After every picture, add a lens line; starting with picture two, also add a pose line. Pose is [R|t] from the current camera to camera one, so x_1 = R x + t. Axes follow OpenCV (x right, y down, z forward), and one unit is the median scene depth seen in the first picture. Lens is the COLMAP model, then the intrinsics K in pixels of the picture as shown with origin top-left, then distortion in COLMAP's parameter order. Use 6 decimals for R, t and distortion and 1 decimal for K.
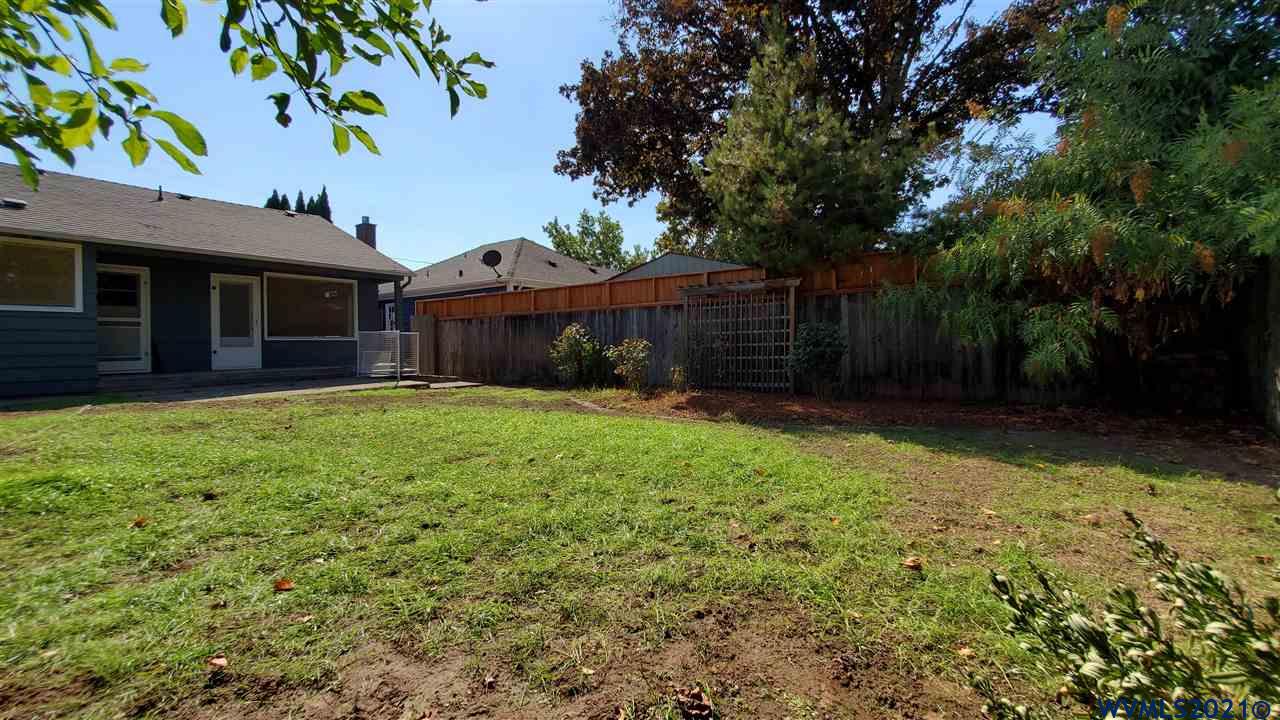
lens RADIAL K [[514.0, 0, 641.1], [0, 514.0, 354.9], [0, 0, 1]] dist [0.003588, 0.000133]
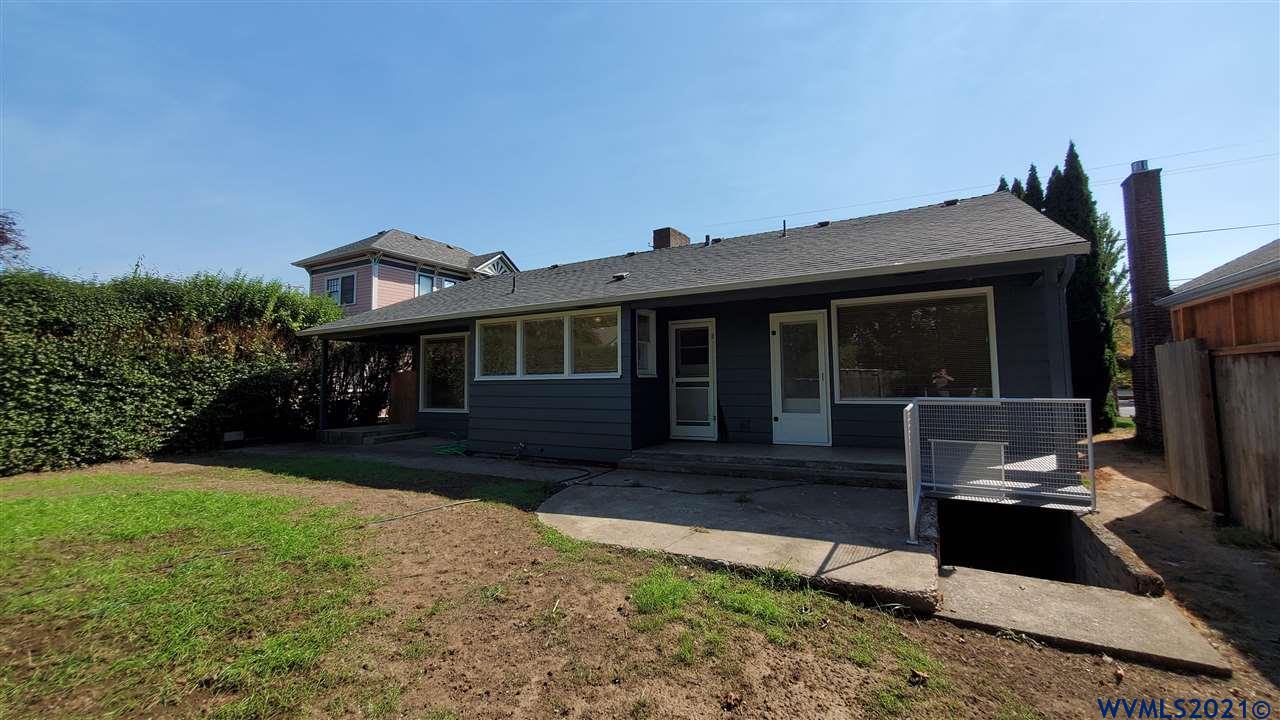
lens RADIAL K [[514.0, 0, 642.1], [0, 514.0, 354.7], [0, 0, 1]] dist [0.003588, 0.000133]
pose [[0.118843, -0.045187, -0.991884, -0.113762], [-0.007205, 0.998898, -0.046370, -0.061894], [0.992887, 0.012658, 0.118386, 0.711939]]
